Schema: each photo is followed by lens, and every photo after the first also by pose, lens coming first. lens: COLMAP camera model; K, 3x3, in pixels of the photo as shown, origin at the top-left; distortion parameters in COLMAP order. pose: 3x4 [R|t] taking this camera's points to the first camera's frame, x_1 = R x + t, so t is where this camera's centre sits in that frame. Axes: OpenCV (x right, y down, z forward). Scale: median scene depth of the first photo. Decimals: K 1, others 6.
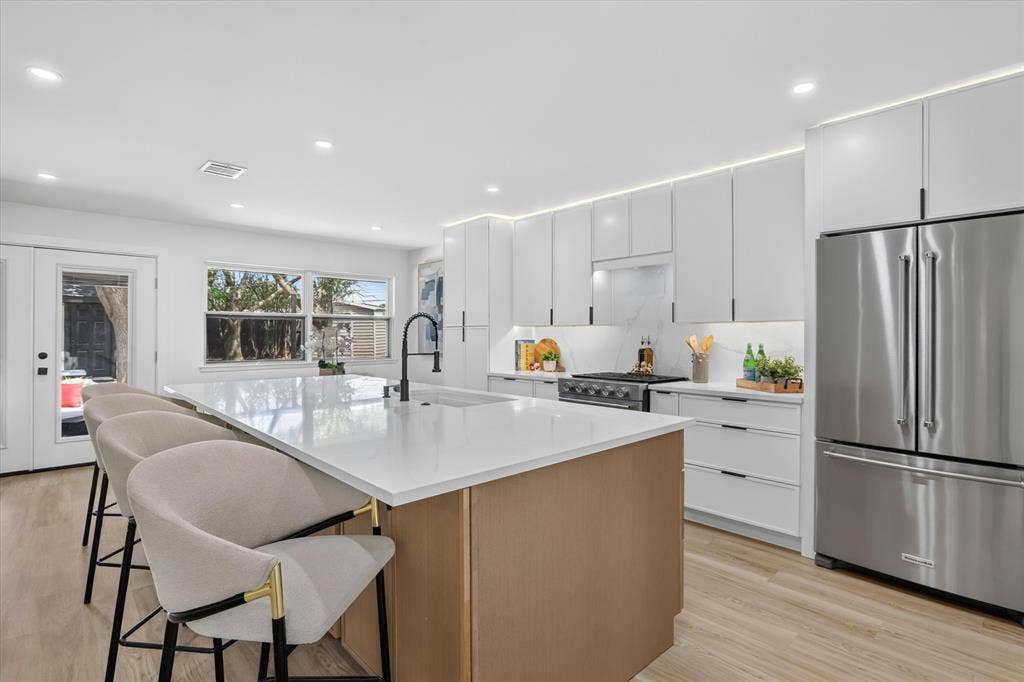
lens RADIAL K [[497.6, 0, 515.7], [0, 497.6, 334.9], [0, 0, 1]] dist [-0.017537, 0.006327]
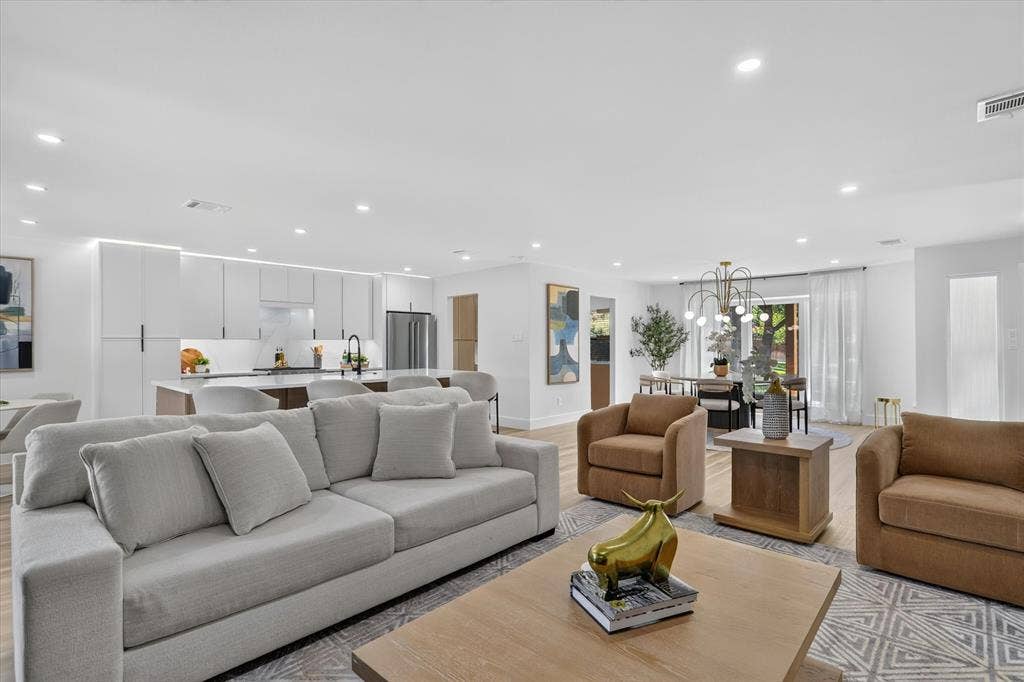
lens RADIAL K [[497.6, 0, 519.1], [0, 497.6, 345.5], [0, 0, 1]] dist [-0.017537, 0.006327]
pose [[-0.071766, 0.000291, 0.997421, -1.432090], [0.004454, 0.999990, 0.000029, 0.003830], [-0.997412, 0.004445, -0.071767, 0.256001]]
